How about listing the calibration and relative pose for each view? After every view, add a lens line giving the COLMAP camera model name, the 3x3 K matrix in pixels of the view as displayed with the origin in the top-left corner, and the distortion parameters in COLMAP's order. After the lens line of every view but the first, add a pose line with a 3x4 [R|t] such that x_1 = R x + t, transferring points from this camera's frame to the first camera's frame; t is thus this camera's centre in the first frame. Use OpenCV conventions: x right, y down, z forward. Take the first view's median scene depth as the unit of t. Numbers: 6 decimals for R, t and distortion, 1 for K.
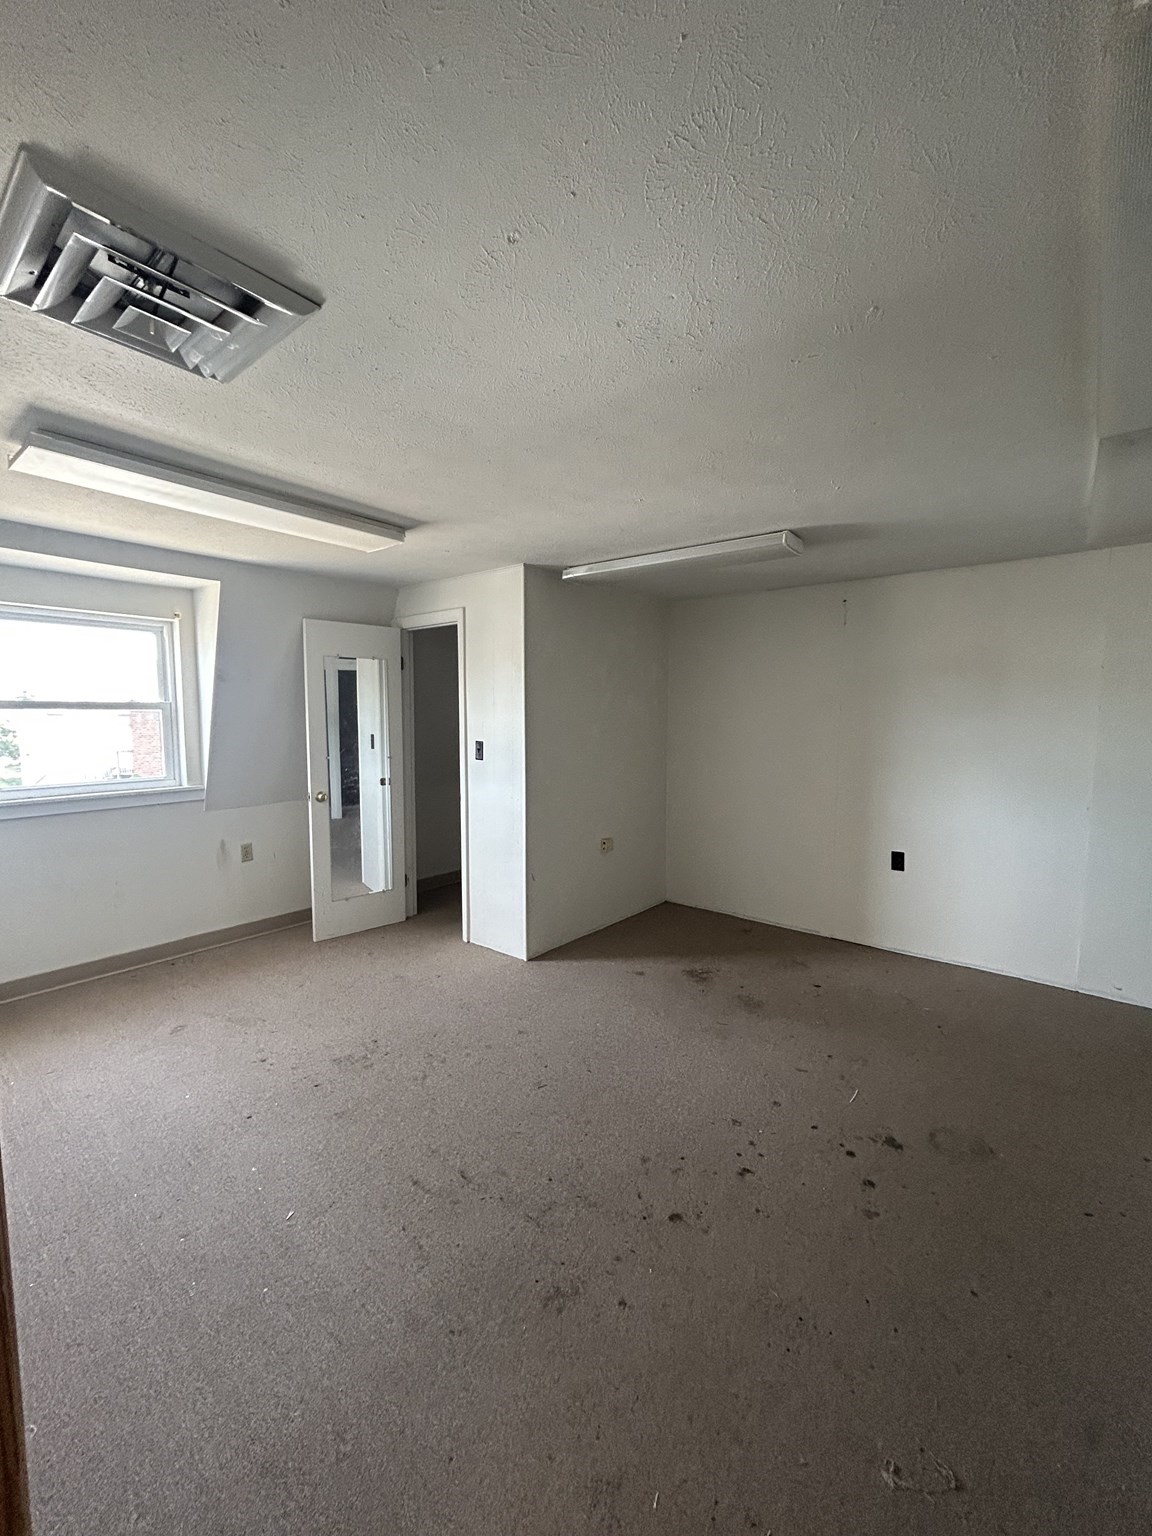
lens RADIAL K [[622.5, 0, 576.6], [0, 622.5, 765.8], [0, 0, 1]] dist [-0.003281, 0.000948]
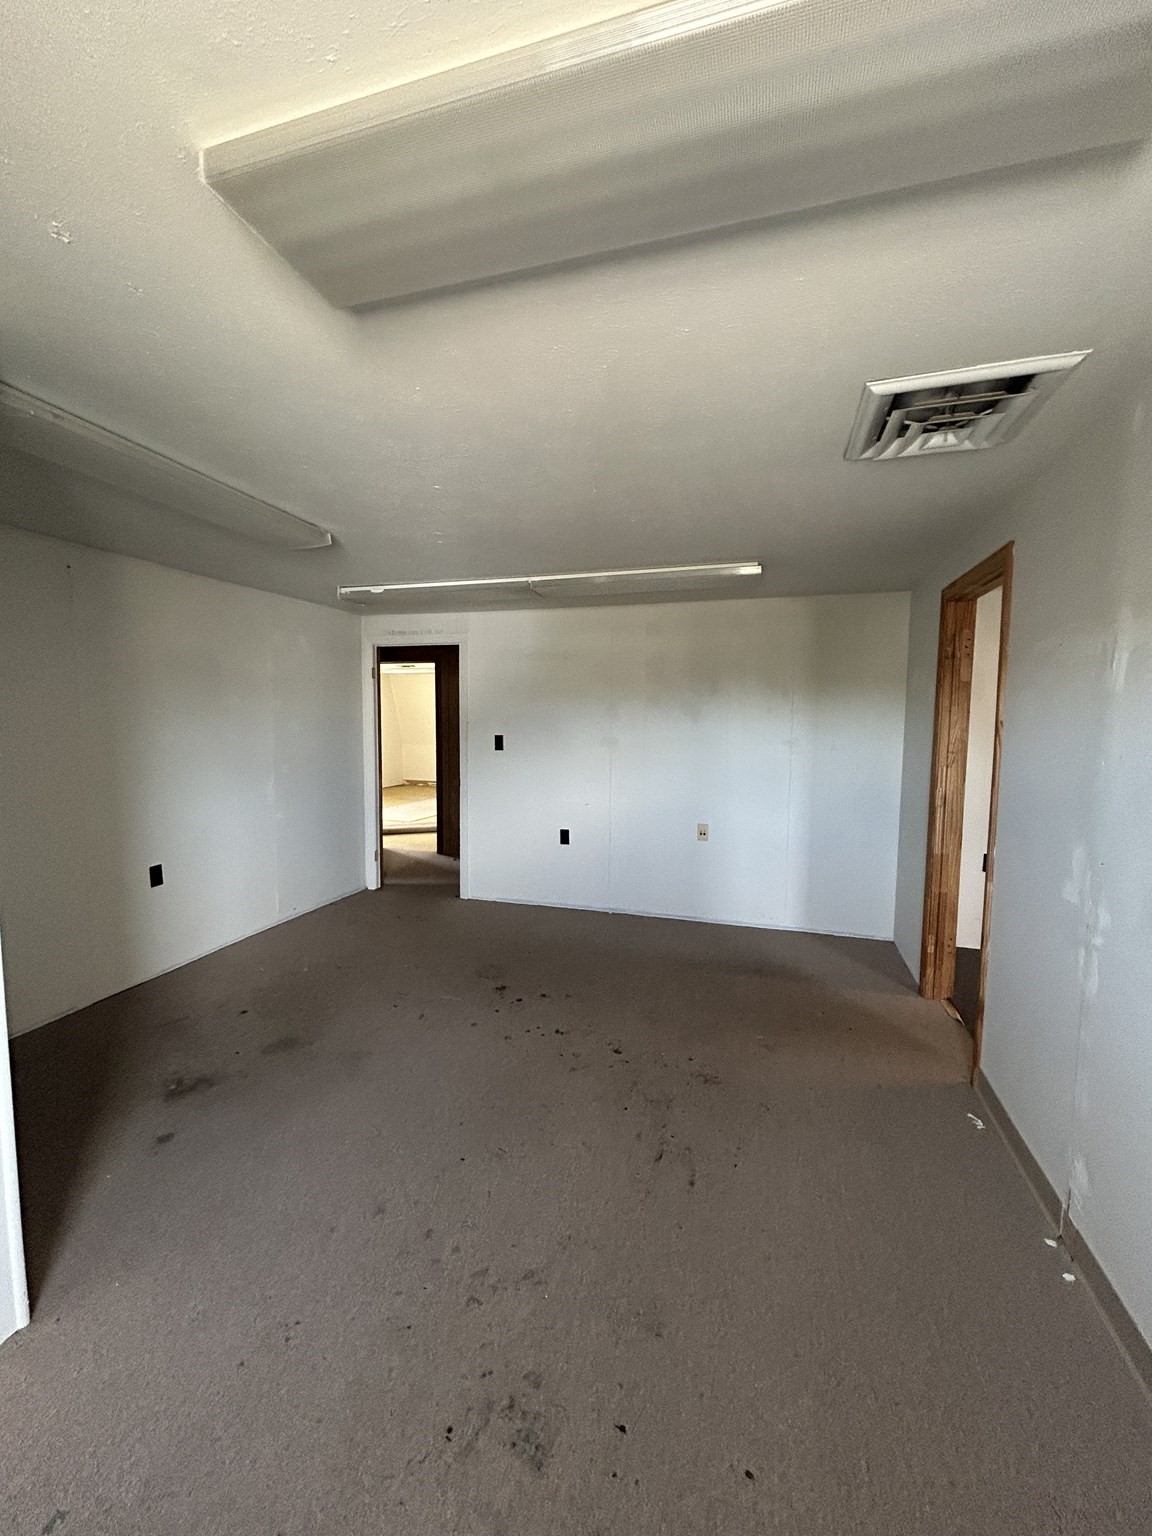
lens RADIAL K [[622.5, 0, 577.7], [0, 622.5, 769.9], [0, 0, 1]] dist [-0.003281, 0.000948]
pose [[-0.378674, -0.082378, 0.921857, -0.547766], [0.075047, 0.990018, 0.119296, -0.062615], [-0.922483, 0.114357, -0.368712, 0.758572]]
